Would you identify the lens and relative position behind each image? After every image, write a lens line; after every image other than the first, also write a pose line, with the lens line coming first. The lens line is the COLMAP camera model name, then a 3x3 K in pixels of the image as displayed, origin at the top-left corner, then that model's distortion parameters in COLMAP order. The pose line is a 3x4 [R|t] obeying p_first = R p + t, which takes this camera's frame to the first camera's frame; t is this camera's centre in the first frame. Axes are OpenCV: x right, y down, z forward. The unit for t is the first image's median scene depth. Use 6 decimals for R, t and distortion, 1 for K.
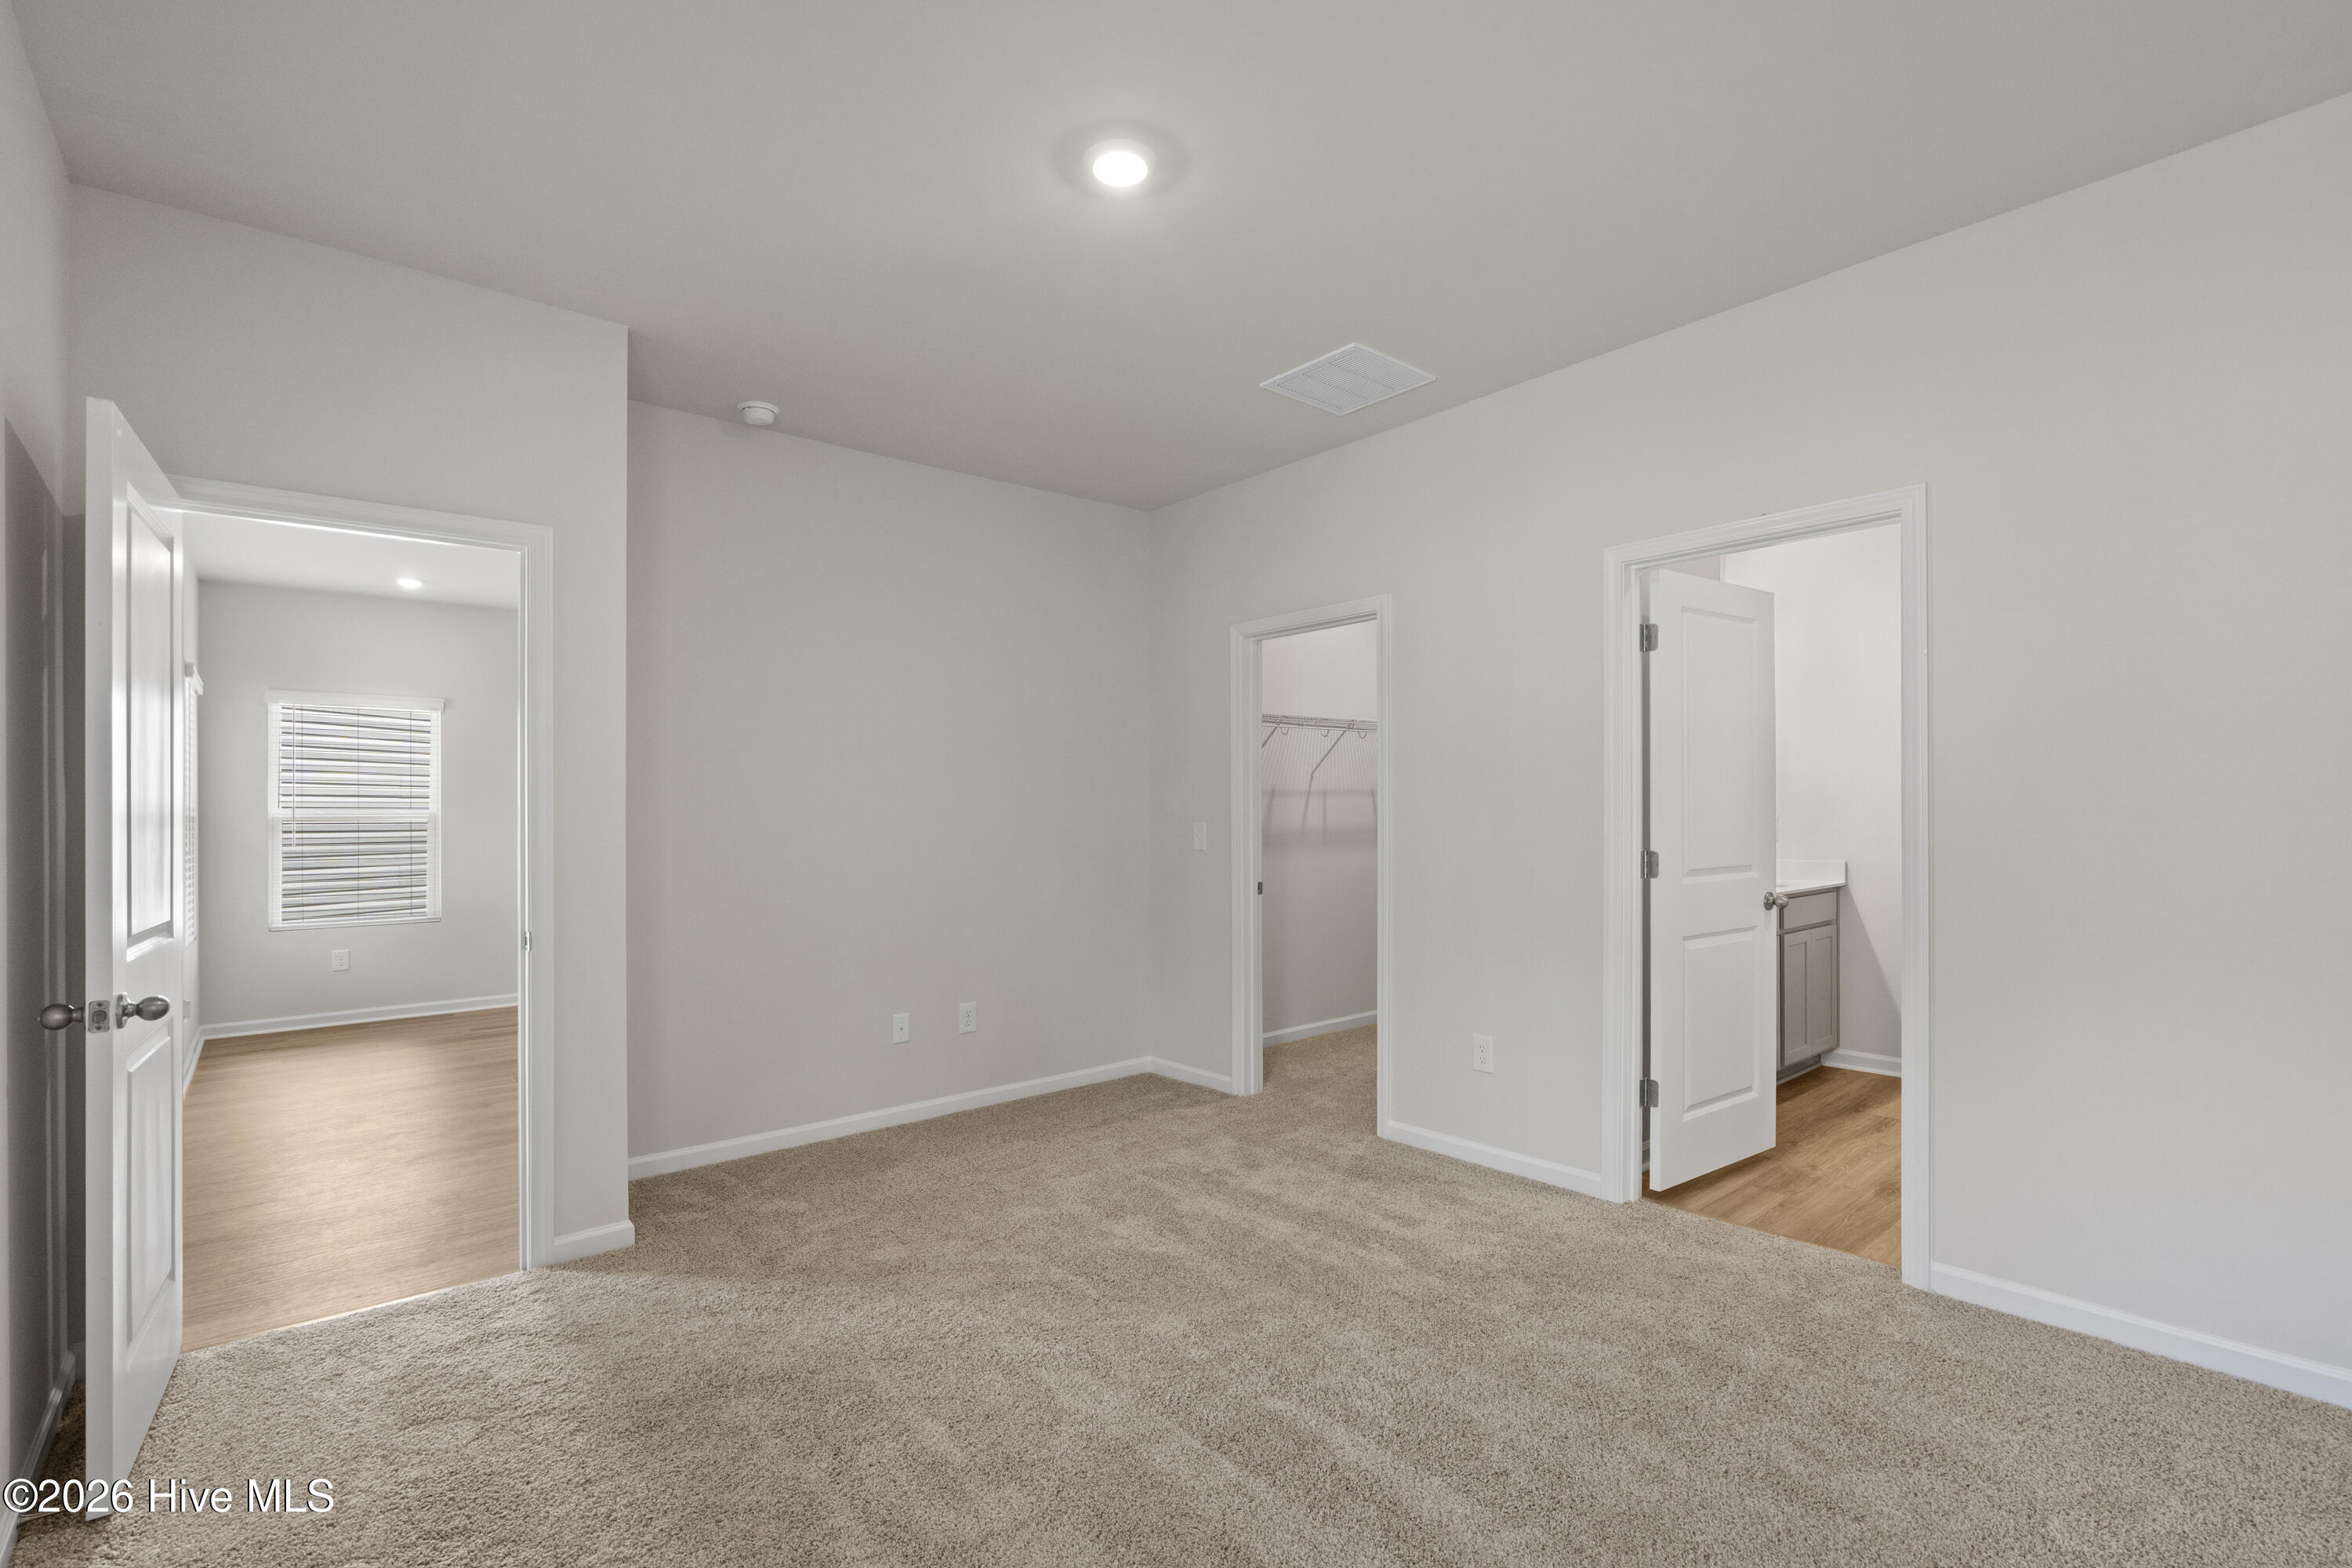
lens RADIAL K [[1075.9, 0, 1189.8], [0, 1075.9, 798.3], [0, 0, 1]] dist [-0.007083, 0.003687]
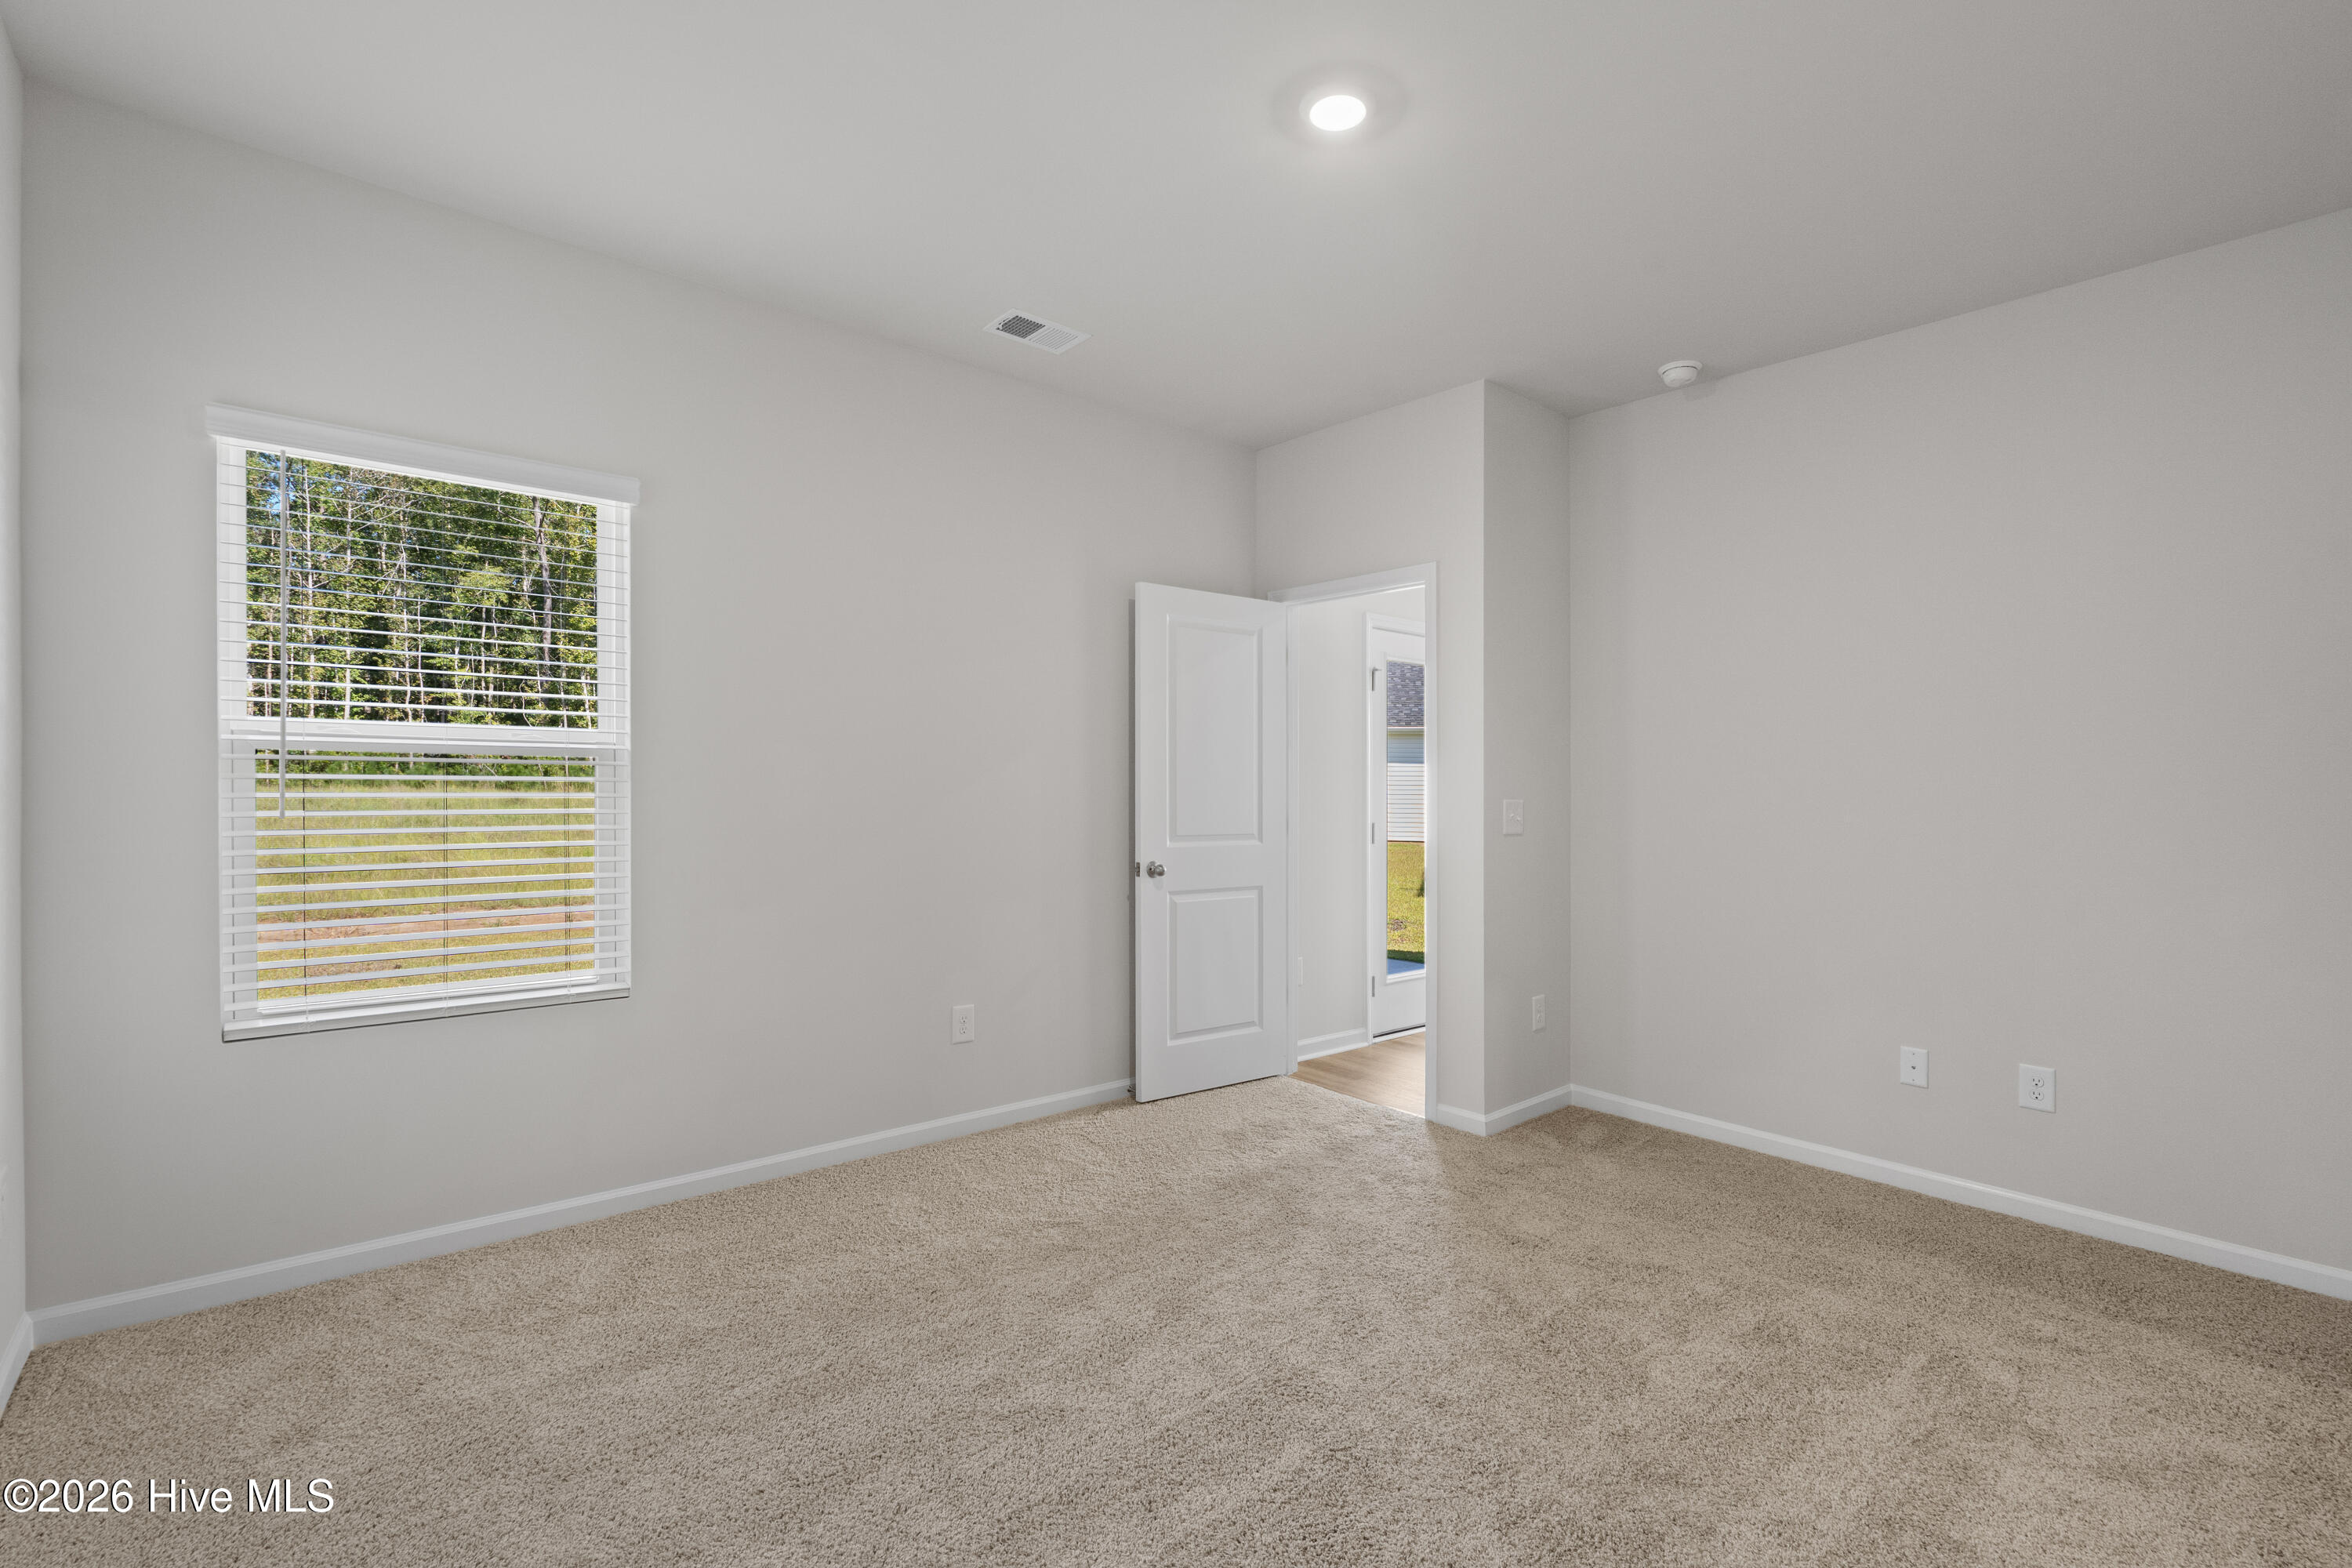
lens RADIAL K [[1075.9, 0, 1190.7], [0, 1075.9, 779.9], [0, 0, 1]] dist [-0.007083, 0.003687]
pose [[0.005837, 0.005267, -0.999969, 0.613341], [-0.005555, 0.999971, 0.005235, 0.009015], [0.999968, 0.005524, 0.005866, 0.589084]]
